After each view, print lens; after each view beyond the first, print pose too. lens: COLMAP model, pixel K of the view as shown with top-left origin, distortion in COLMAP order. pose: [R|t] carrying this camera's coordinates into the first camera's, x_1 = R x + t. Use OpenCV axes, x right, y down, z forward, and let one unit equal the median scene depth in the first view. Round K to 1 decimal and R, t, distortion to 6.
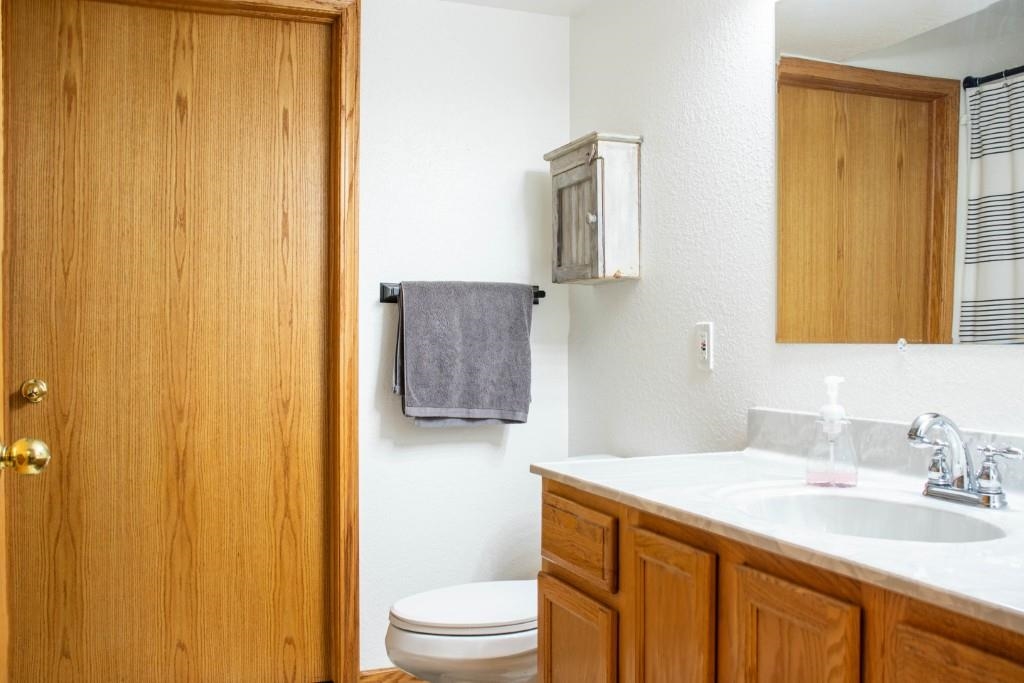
lens RADIAL K [[961.8, 0, 511.2], [0, 961.8, 340.7], [0, 0, 1]] dist [-0.065740, 0.000000]
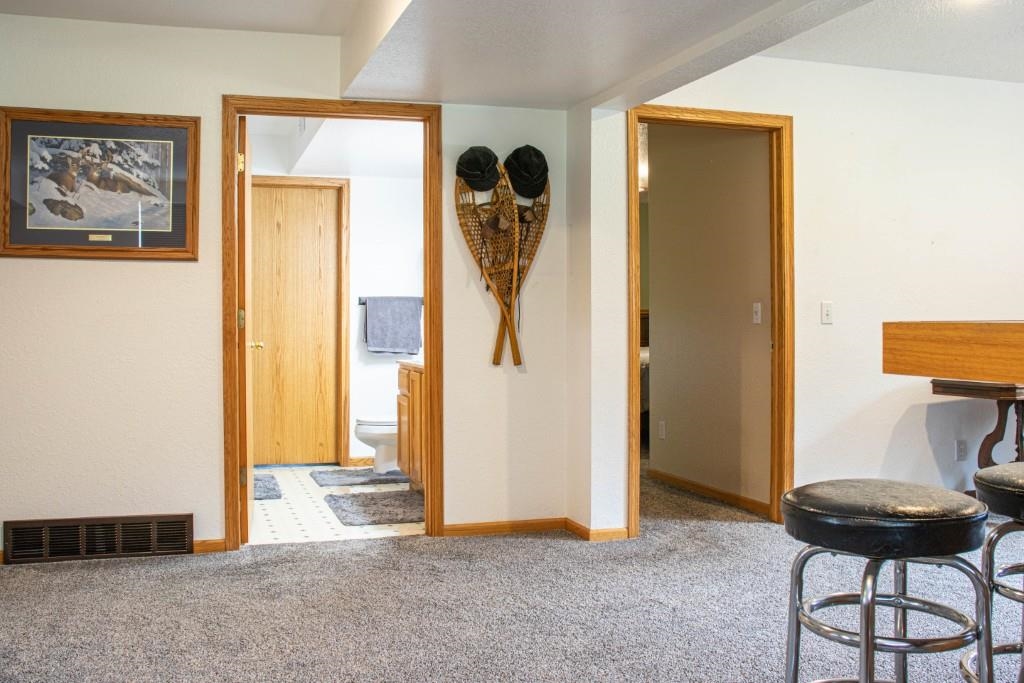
lens RADIAL K [[961.8, 0, 511.1], [0, 961.8, 335.6], [0, 0, 1]] dist [-0.065740, 0.000000]
pose [[0.998631, 0.001203, -0.052286, 0.381775], [-0.000845, 0.999976, 0.006868, 0.021475], [0.052293, -0.006815, 0.998609, -1.428839]]
